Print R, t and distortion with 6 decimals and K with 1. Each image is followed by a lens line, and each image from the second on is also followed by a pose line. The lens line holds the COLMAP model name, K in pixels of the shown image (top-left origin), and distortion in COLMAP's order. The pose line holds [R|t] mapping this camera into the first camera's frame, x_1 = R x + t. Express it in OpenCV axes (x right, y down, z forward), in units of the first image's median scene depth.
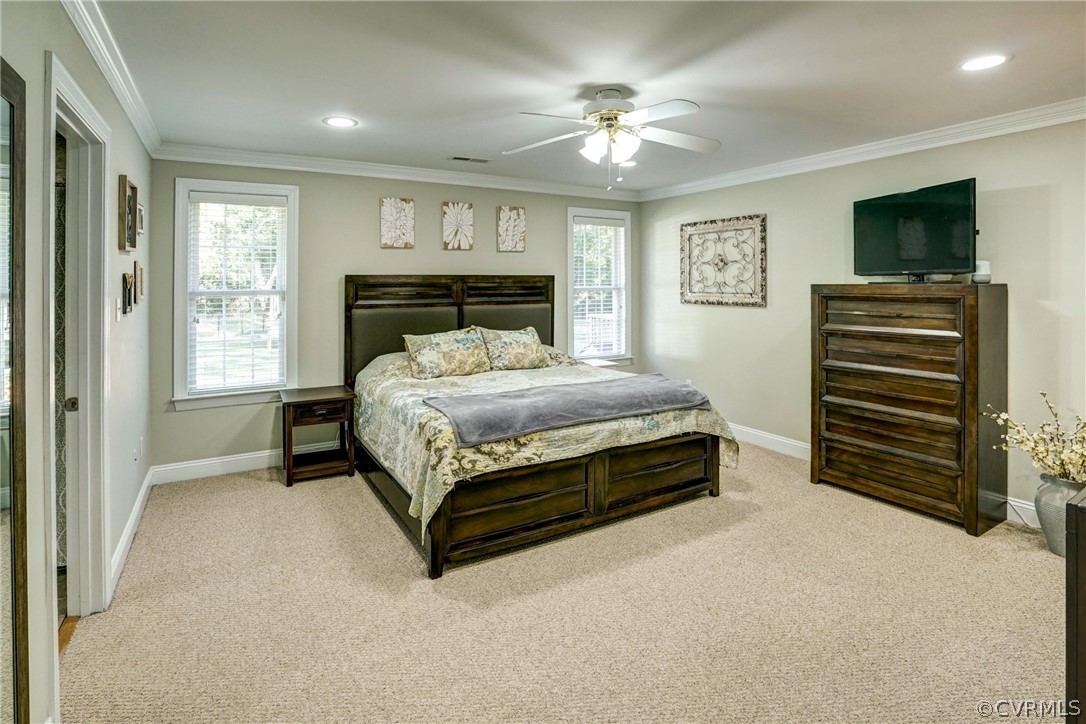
lens RADIAL K [[532.7, 0, 546.3], [0, 532.7, 296.0], [0, 0, 1]] dist [-0.048329, 0.014830]
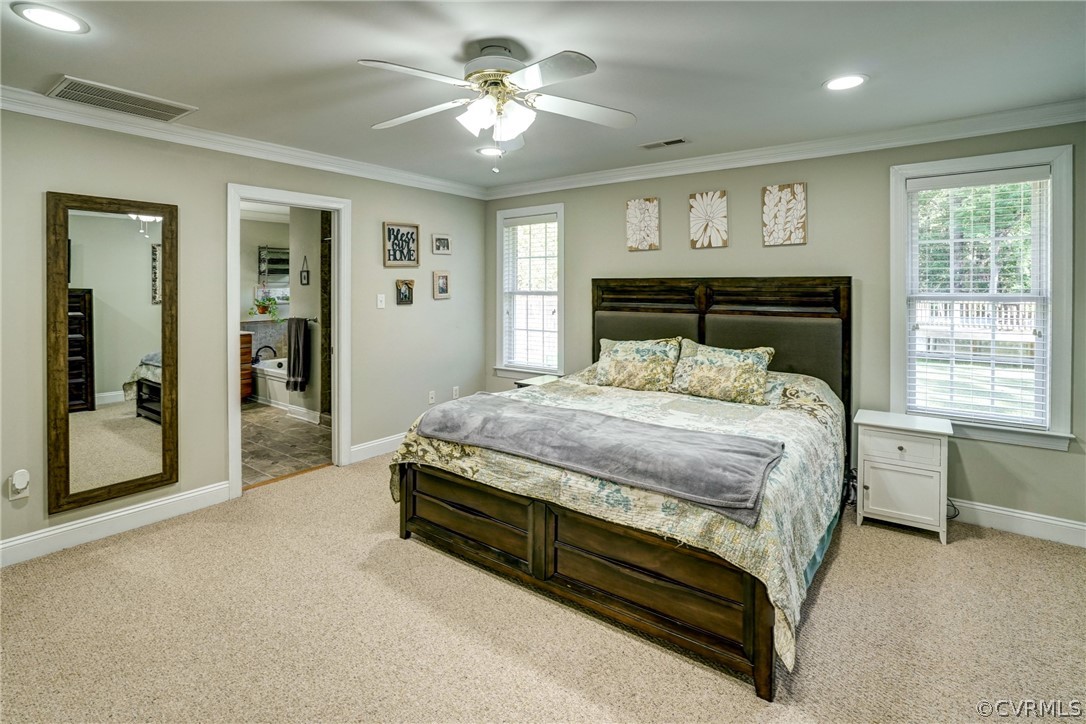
lens RADIAL K [[532.7, 0, 546.3], [0, 532.7, 296.0], [0, 0, 1]] dist [-0.048329, 0.014830]
pose [[0.388868, 0.022040, -0.921030, 0.613299], [-0.024766, 0.999603, 0.013464, -0.017379], [0.920961, 0.017574, 0.389259, 0.514475]]
